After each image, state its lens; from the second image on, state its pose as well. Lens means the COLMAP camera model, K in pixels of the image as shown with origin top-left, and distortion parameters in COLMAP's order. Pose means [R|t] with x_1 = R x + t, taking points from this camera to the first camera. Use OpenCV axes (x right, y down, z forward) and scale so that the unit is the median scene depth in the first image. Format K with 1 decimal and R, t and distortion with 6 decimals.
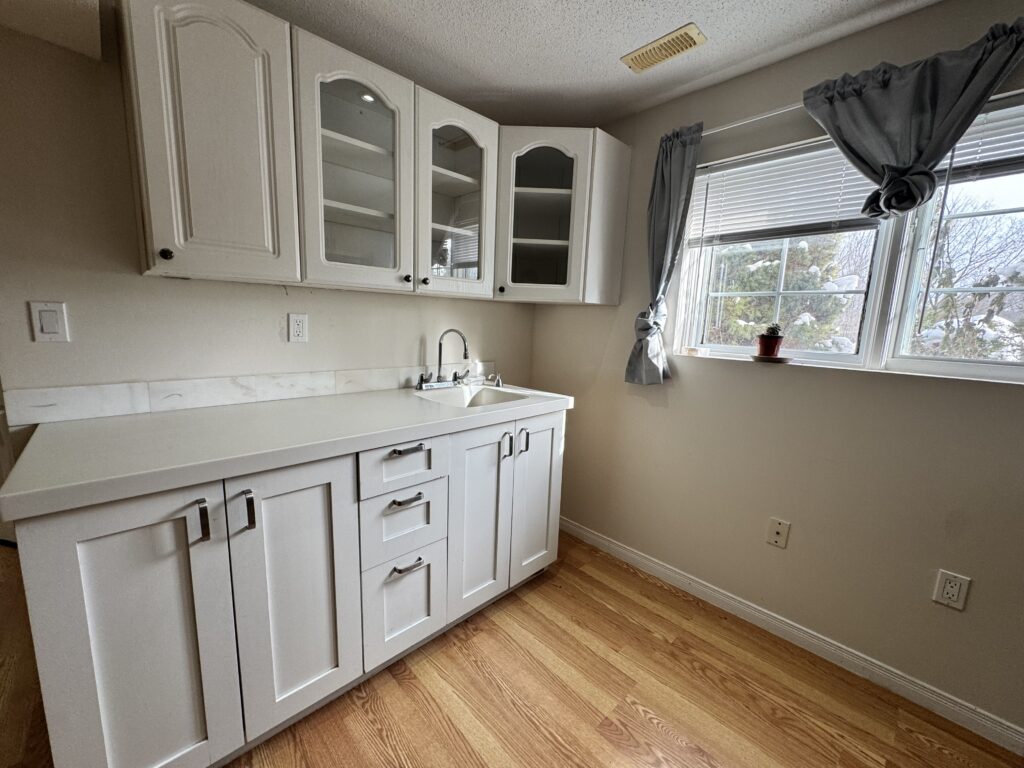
lens RADIAL K [[409.8, 0, 511.0], [0, 409.8, 383.3], [0, 0, 1]] dist [-0.001997, 0.000531]
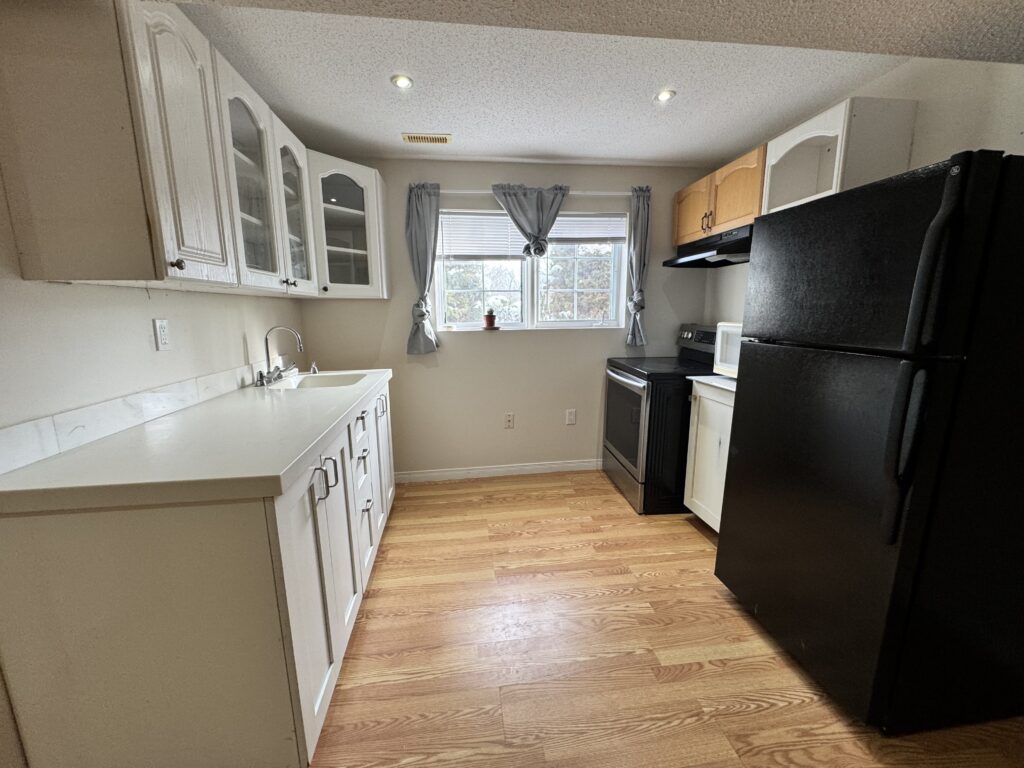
lens RADIAL K [[409.8, 0, 508.1], [0, 409.8, 385.8], [0, 0, 1]] dist [-0.001997, 0.000531]
pose [[0.595488, -0.189405, 0.780718, -0.718168], [0.158157, 0.980431, 0.117222, -0.009172], [-0.787643, 0.053672, 0.613790, -0.135637]]
